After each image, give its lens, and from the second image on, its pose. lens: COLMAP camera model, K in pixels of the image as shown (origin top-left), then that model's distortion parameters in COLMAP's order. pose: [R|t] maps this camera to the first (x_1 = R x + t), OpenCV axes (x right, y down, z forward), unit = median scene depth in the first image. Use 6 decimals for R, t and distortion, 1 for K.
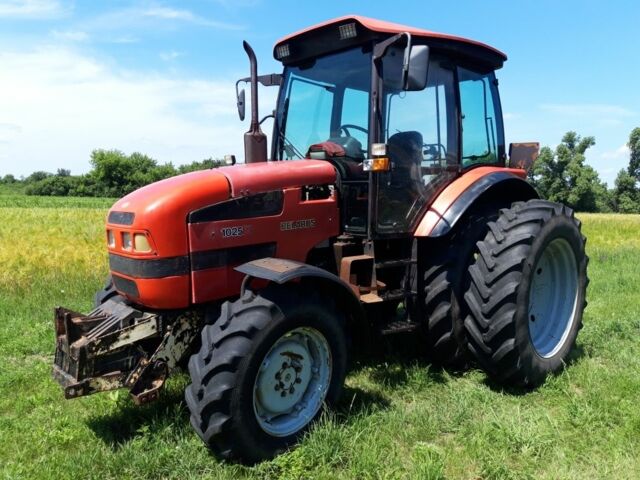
lens RADIAL K [[498.6, 0, 320.0], [0, 498.6, 240.0], [0, 0, 1]] dist [0.144399, -0.264926]
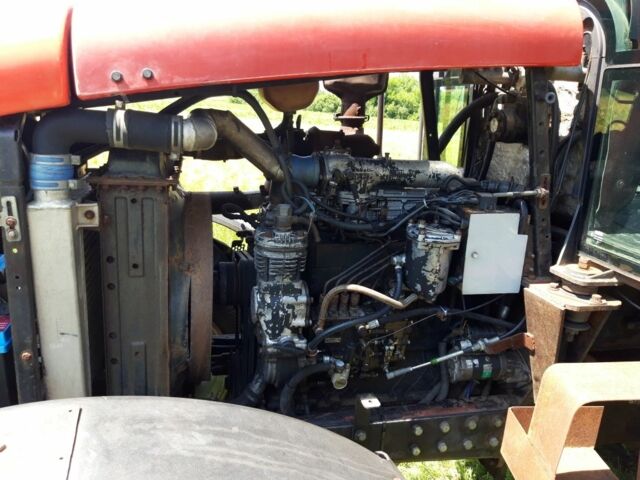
lens RADIAL K [[498.6, 0, 320.0], [0, 498.6, 240.0], [0, 0, 1]] dist [0.144399, -0.264926]
pose [[0.873207, 0.169903, -0.456774, 0.050527], [-0.100857, 0.979972, 0.171705, -0.060469], [0.476798, -0.103865, 0.872855, 0.724538]]
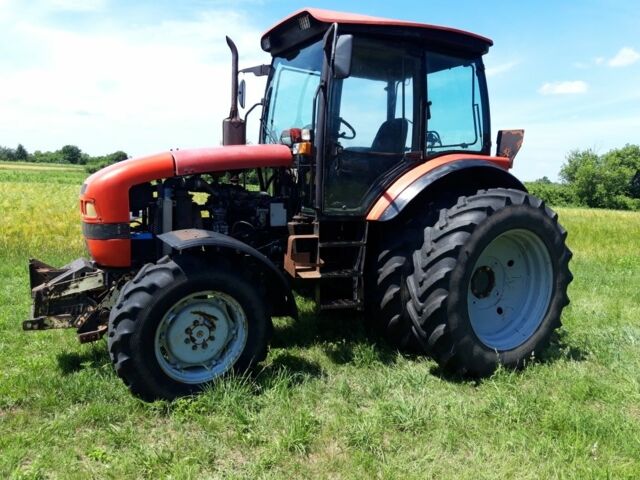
lens RADIAL K [[498.6, 0, 320.0], [0, 498.6, 240.0], [0, 0, 1]] dist [0.144399, -0.264926]
pose [[0.969918, 0.055796, -0.236949, 0.367268], [-0.051678, 0.998386, 0.023559, 0.016498], [0.237881, -0.010605, 0.971236, -0.031901]]
